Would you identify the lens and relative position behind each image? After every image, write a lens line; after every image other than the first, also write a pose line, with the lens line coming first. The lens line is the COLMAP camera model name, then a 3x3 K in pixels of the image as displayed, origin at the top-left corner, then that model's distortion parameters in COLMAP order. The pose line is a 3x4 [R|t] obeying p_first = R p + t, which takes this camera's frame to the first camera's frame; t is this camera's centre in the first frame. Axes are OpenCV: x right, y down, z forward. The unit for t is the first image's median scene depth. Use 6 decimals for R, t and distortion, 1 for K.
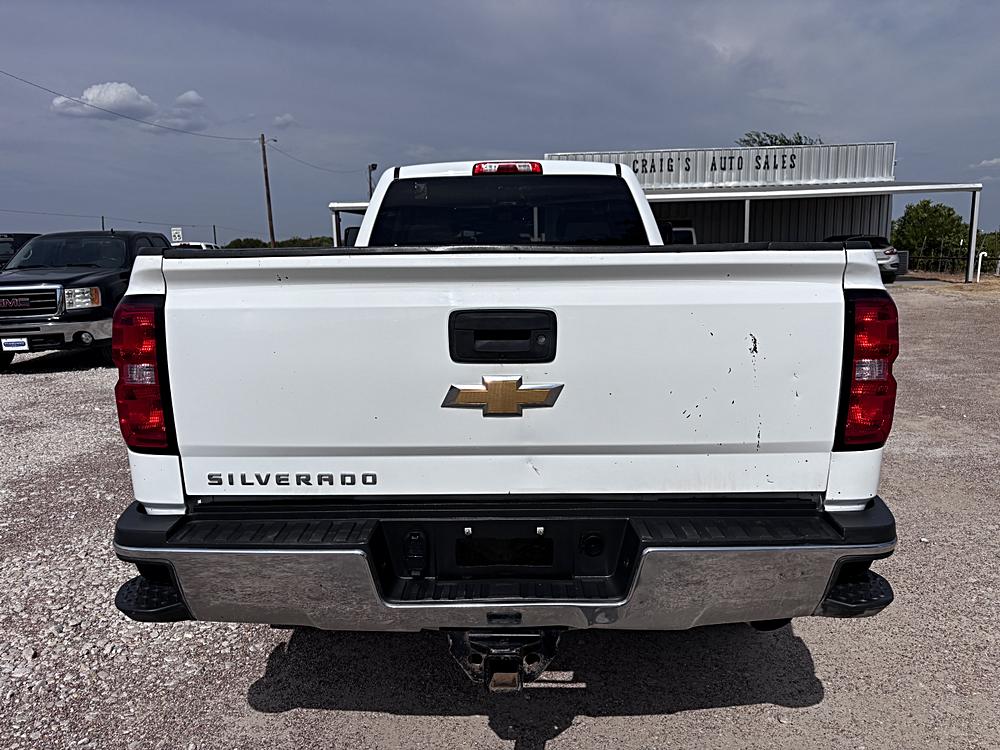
lens RADIAL K [[757.1, 0, 506.3], [0, 757.1, 374.3], [0, 0, 1]] dist [0.052079, -0.048465]
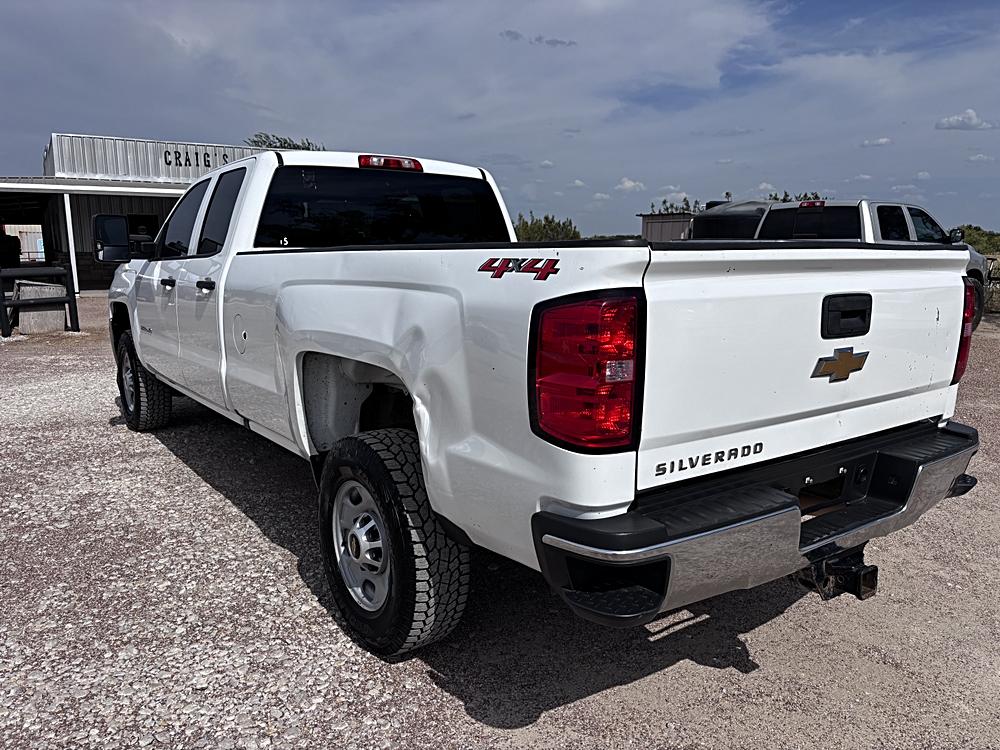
lens RADIAL K [[757.1, 0, 500.7], [0, 757.1, 379.0], [0, 0, 1]] dist [0.052079, -0.048465]
pose [[0.798283, -0.085428, 0.596194, -0.863543], [0.083140, 0.996043, 0.031400, -0.023550], [-0.596517, 0.024502, 0.802226, 0.238008]]
